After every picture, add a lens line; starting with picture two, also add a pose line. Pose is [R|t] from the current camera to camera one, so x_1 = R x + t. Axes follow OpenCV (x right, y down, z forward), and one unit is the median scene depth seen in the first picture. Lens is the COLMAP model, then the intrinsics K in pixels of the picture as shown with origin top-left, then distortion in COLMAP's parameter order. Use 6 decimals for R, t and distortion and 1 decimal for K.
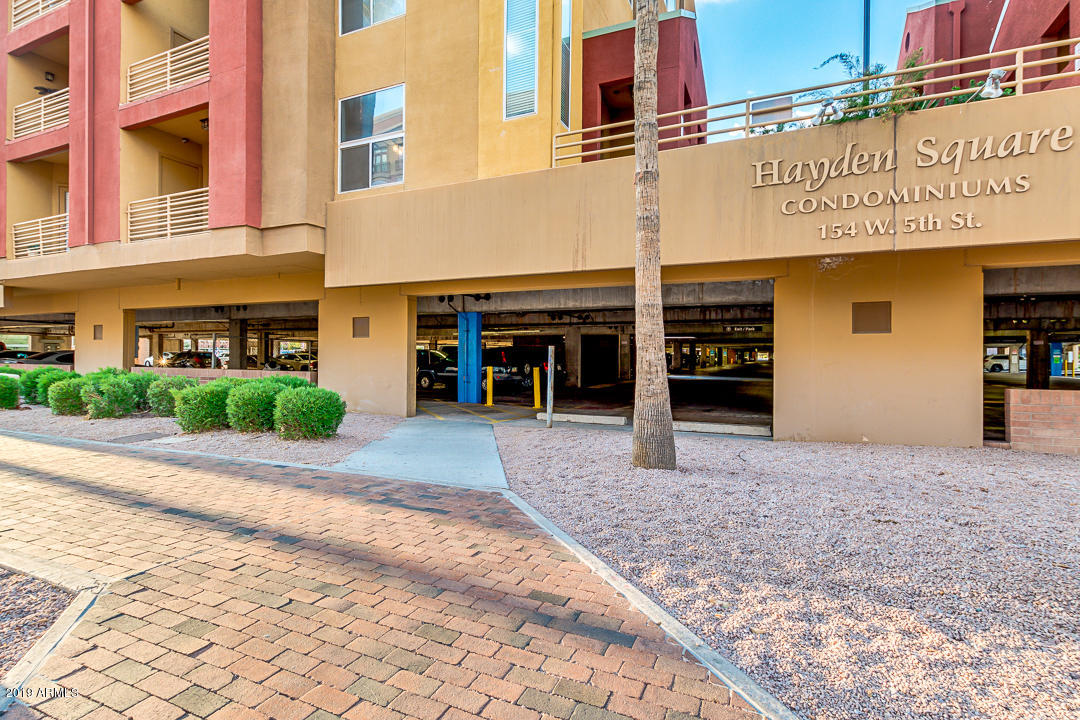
lens RADIAL K [[497.0, 0, 541.9], [0, 497.0, 353.5], [0, 0, 1]] dist [-0.000321, -0.000861]
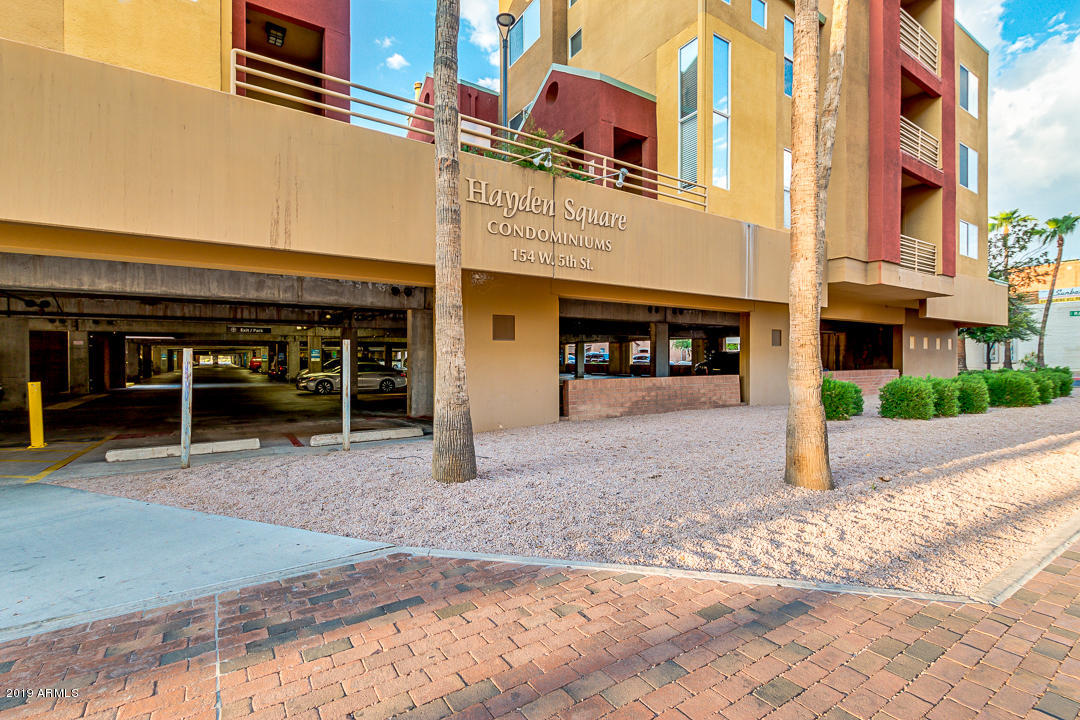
lens RADIAL K [[494.8, 0, 540.0], [0, 494.8, 360.0], [0, 0, 1]] dist [0.005785, 0.000201]
pose [[0.553535, -0.009870, 0.832768, -0.398757], [0.004205, 0.999950, 0.009056, -0.003699], [-0.832815, -0.001511, 0.553549, 0.305730]]
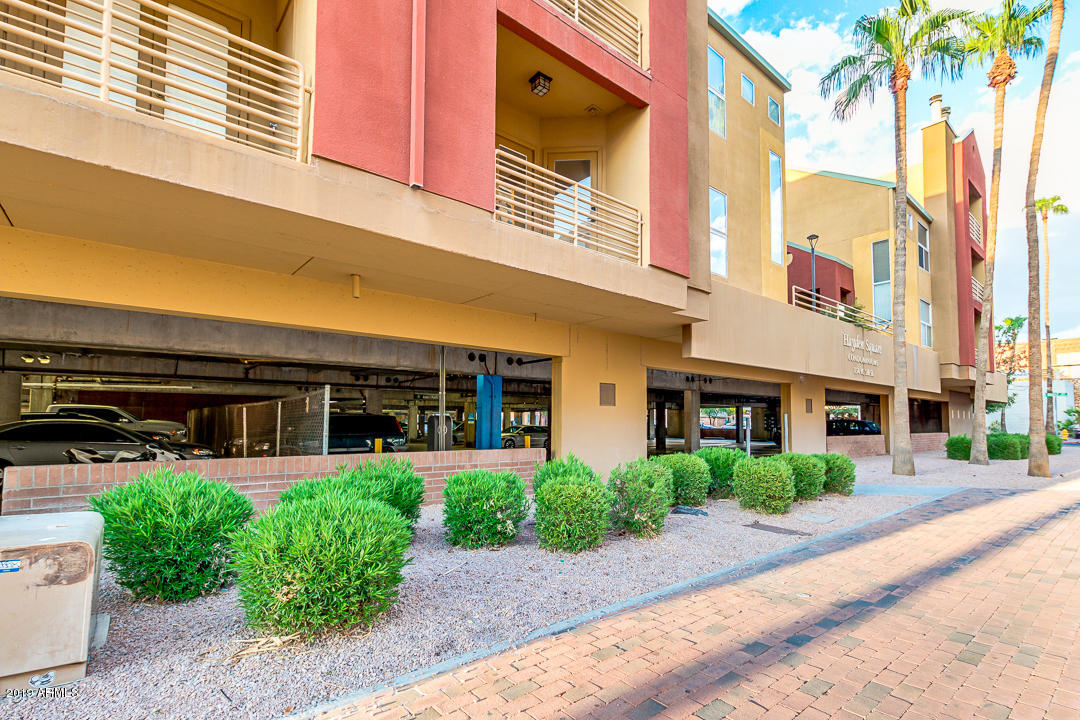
lens RADIAL K [[570.8, 0, 540.7], [0, 570.8, 387.7], [0, 0, 1]] dist [-0.002243, -0.000003]
pose [[0.403074, 0.048994, 0.913855, -2.833678], [-0.000951, 0.998588, -0.053117, -0.030041], [-0.915167, 0.020541, 0.402551, 1.492748]]
